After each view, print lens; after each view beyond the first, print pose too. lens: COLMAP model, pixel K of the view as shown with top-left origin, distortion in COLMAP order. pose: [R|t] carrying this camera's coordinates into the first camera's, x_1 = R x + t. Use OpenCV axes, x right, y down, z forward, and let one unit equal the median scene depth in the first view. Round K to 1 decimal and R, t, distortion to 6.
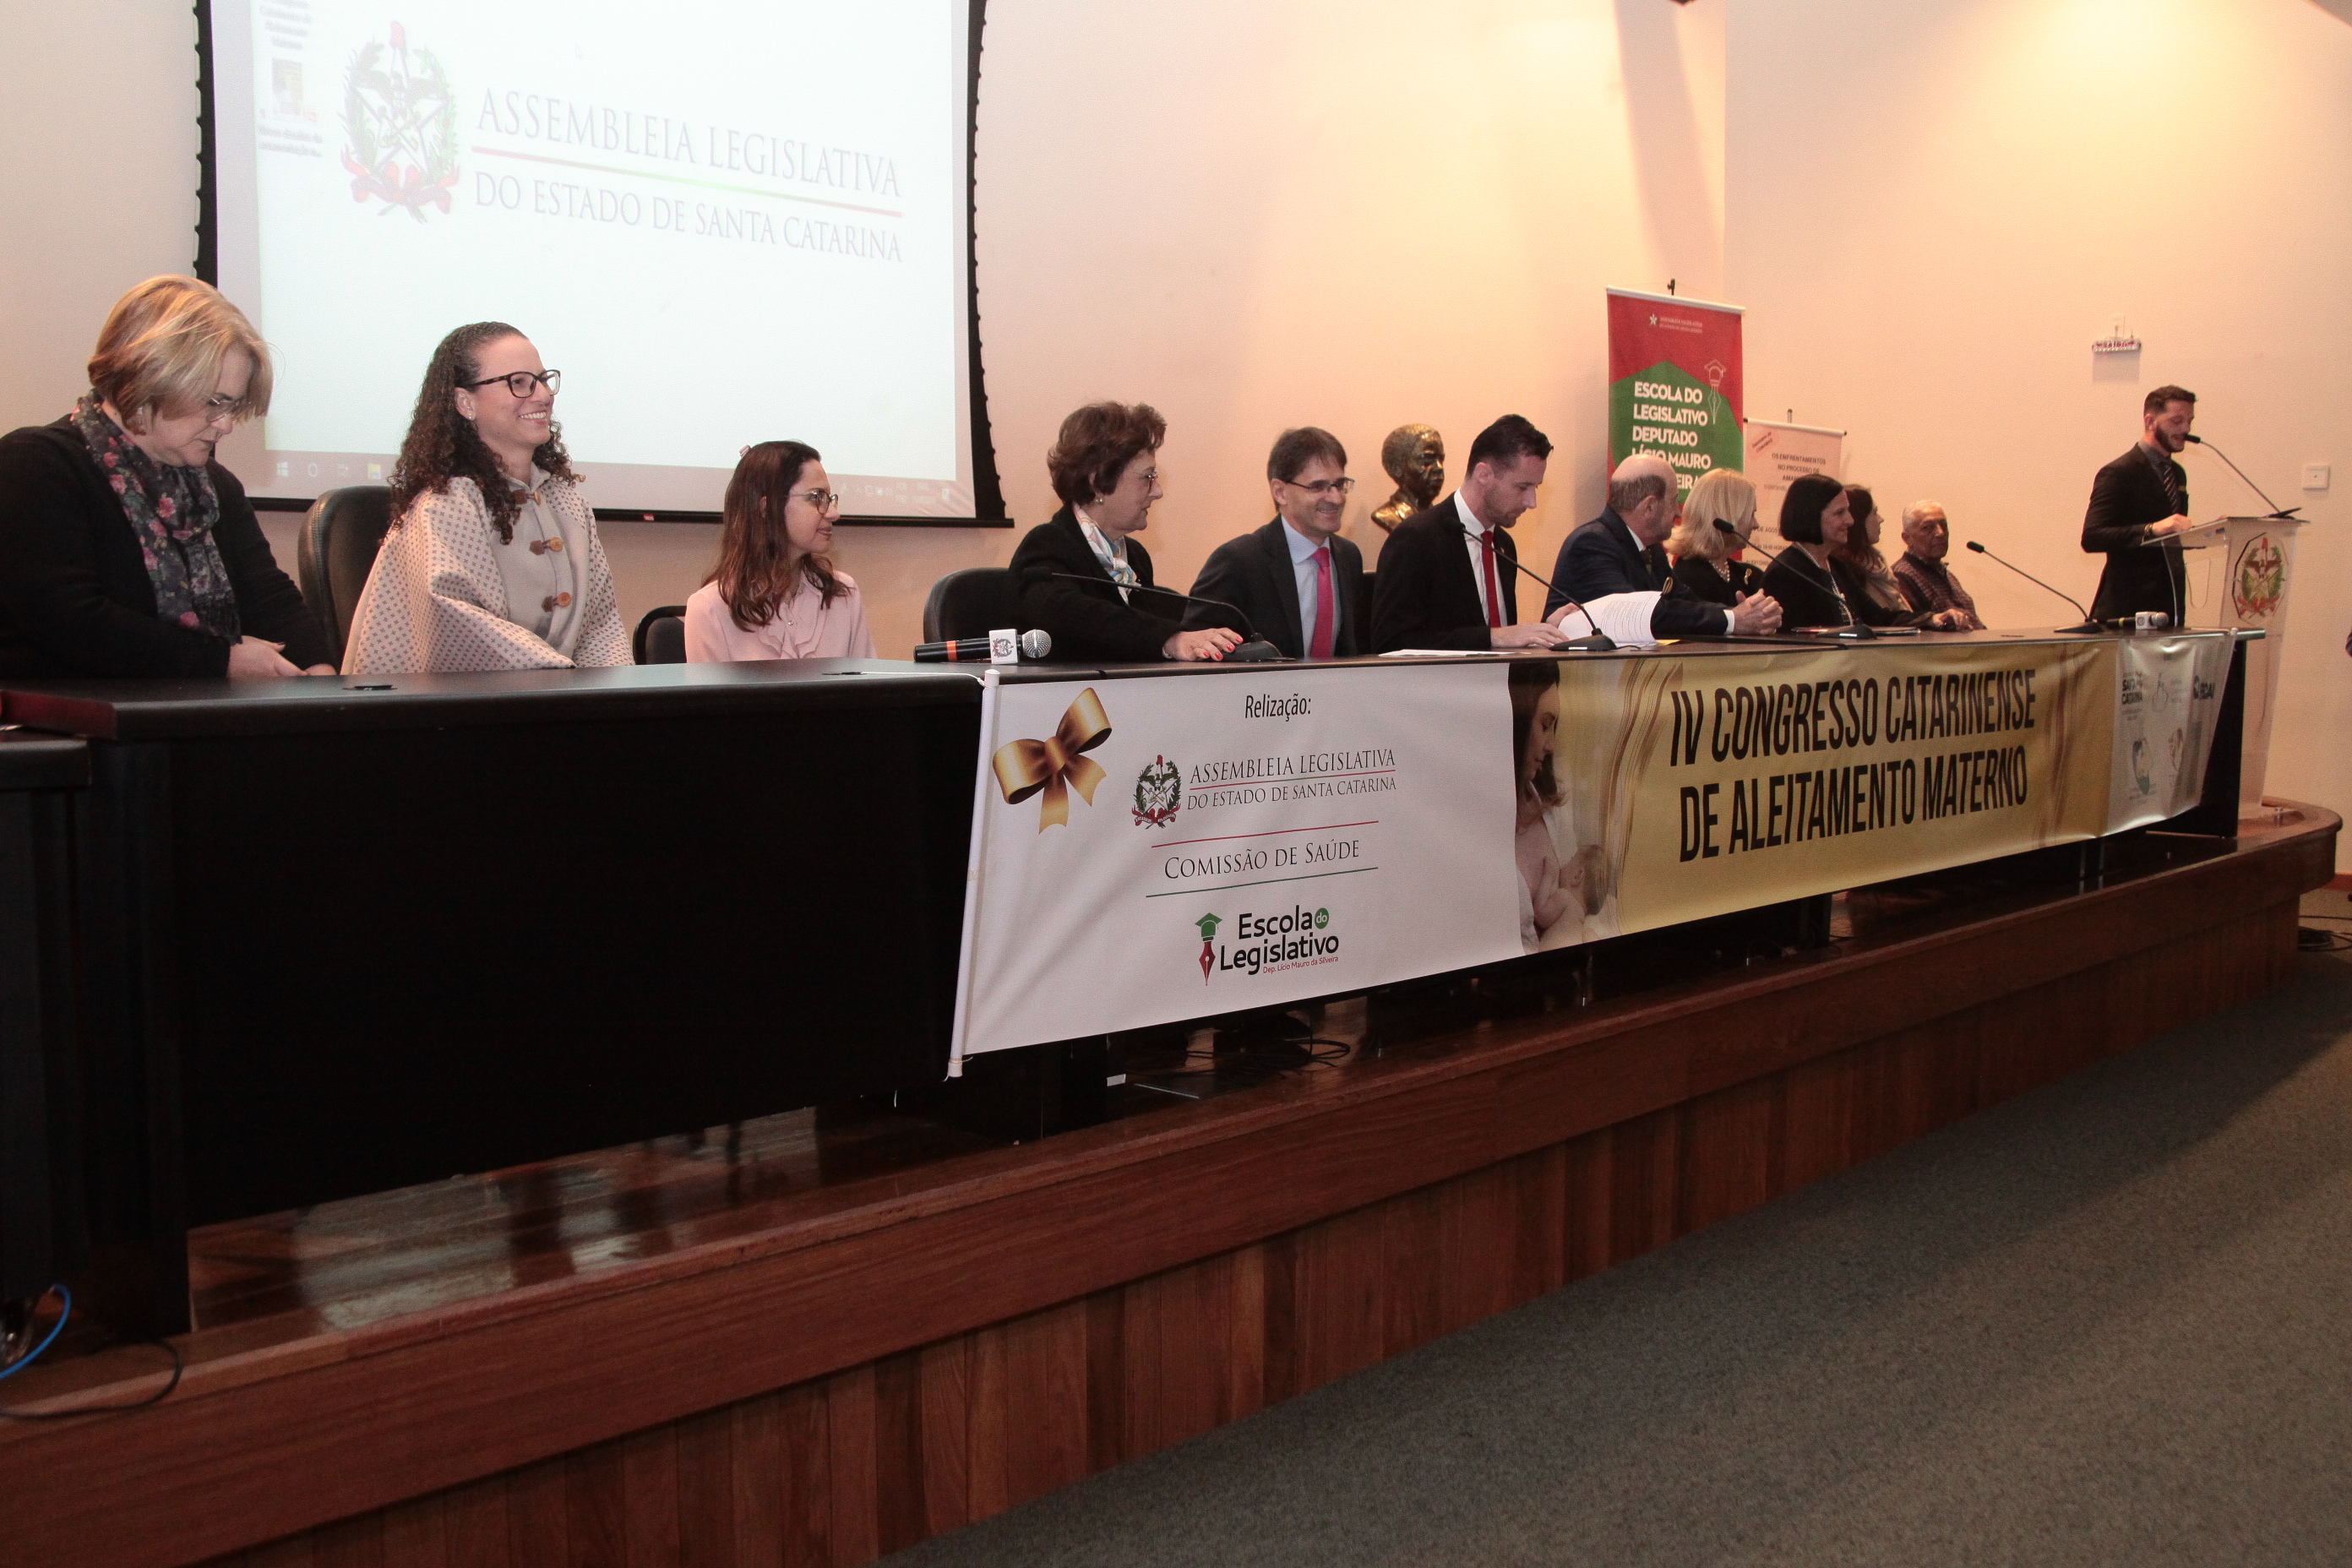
lens RADIAL K [[2281.3, 0, 1180.1], [0, 2281.3, 761.6], [0, 0, 1]] dist [-0.030852, 0.000000]
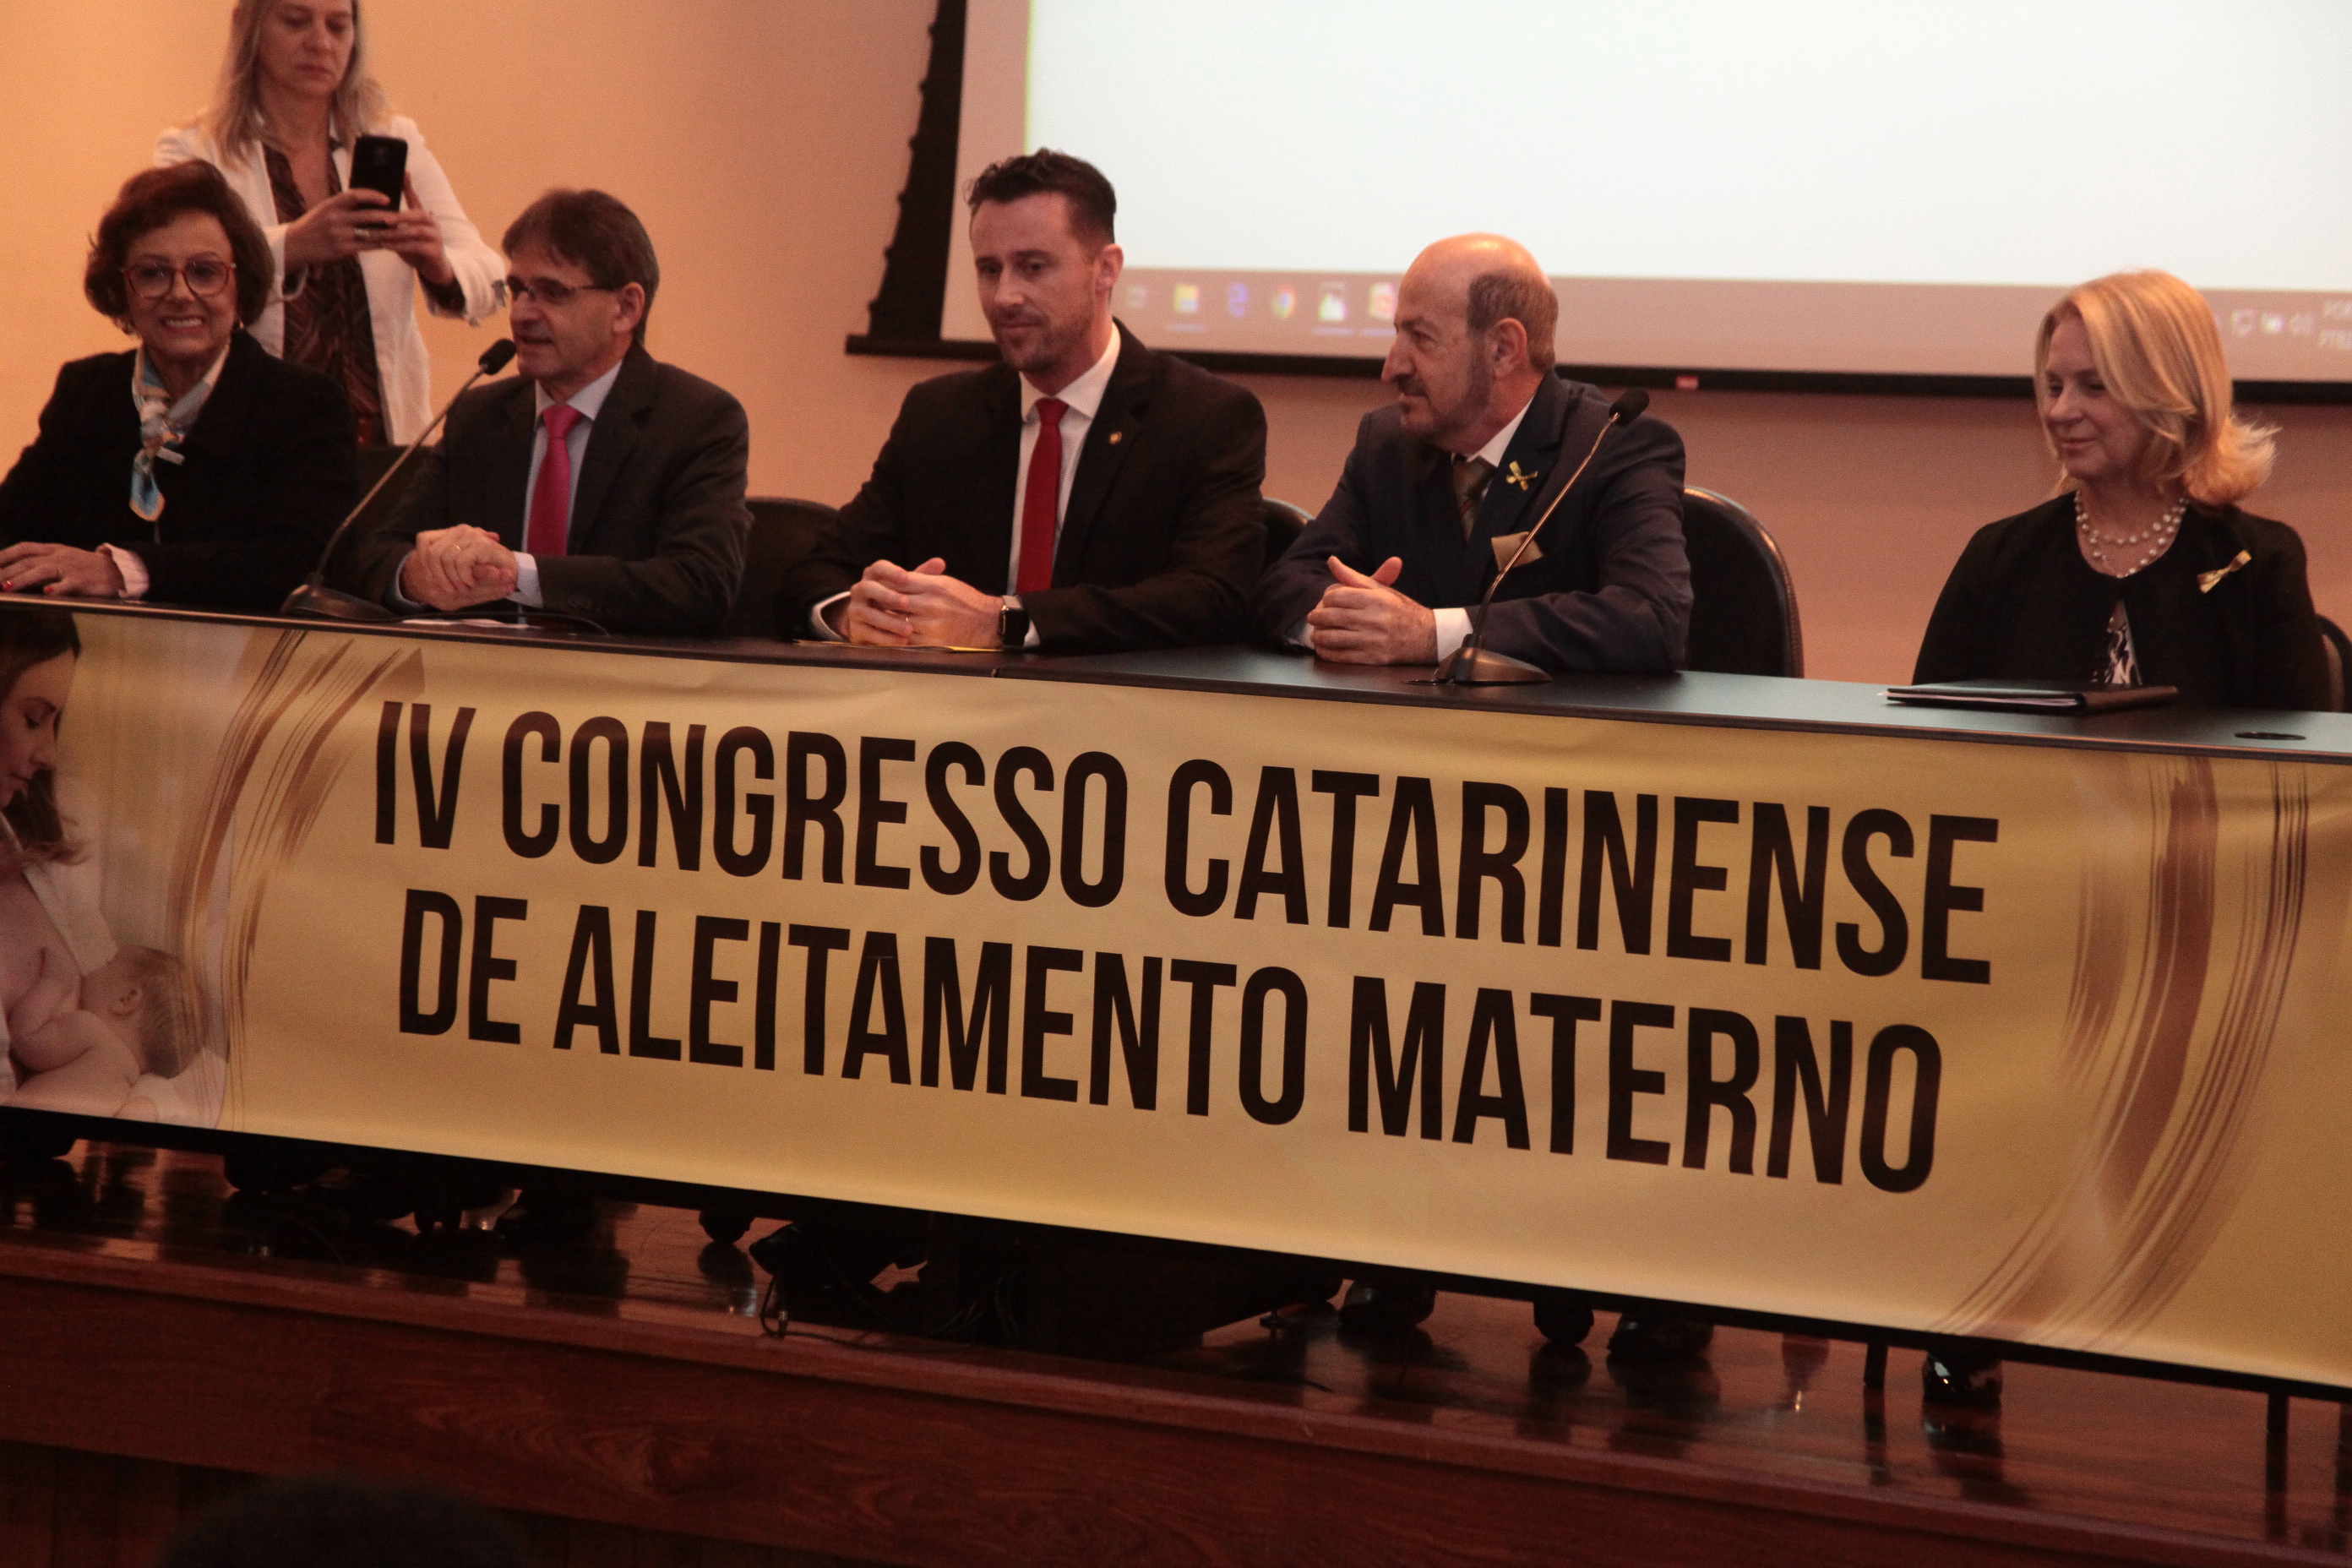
lens RADIAL K [[6039.2, 0, 1162.8], [0, 6039.2, 845.8], [0, 0, 1]] dist [0.343628, 0.000000]
pose [[0.245739, 0.081365, -0.965915, 1.459110], [-0.115597, 0.991820, 0.054139, -0.085081], [0.962419, 0.098353, 0.253134, 0.741496]]
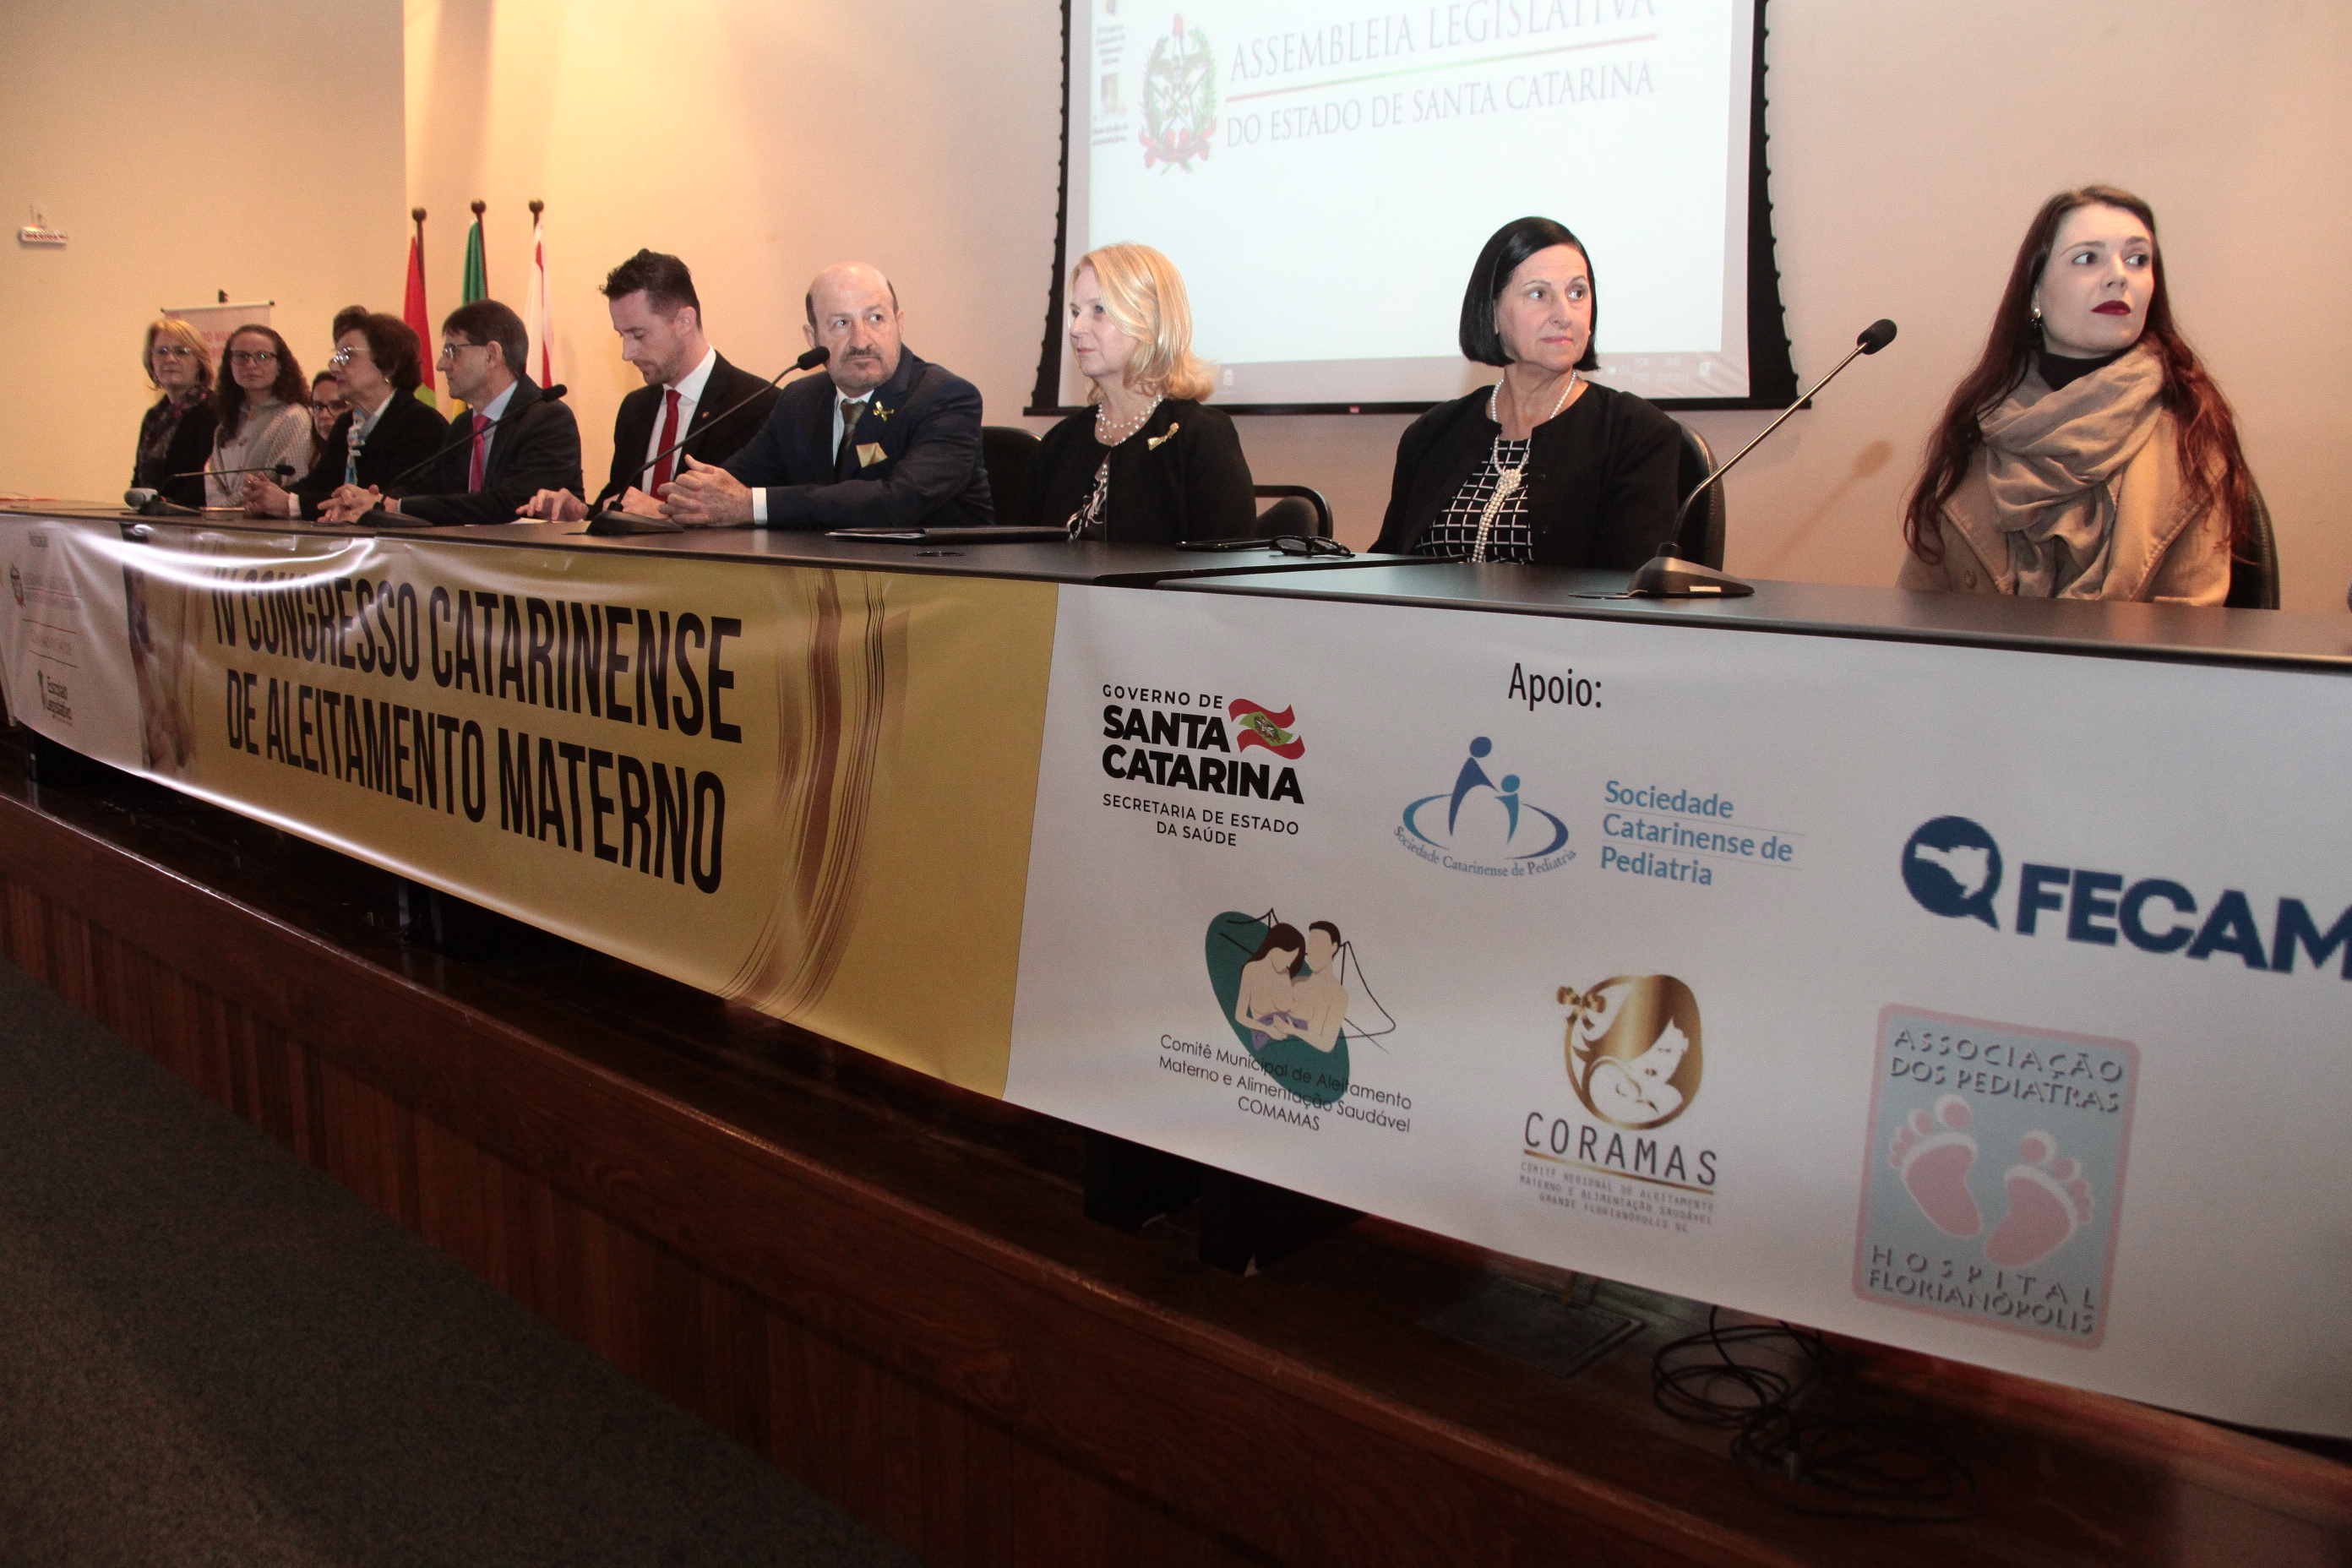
lens RADIAL K [[1926.8, 0, 1170.1], [0, 1926.8, 785.5], [0, 0, 1]] dist [-0.132635, 0.078282]
pose [[-0.022227, 0.154345, -0.987767, 0.892919], [-0.097400, 0.982977, 0.155788, -0.090032], [0.994997, 0.099671, -0.006816, 1.272107]]
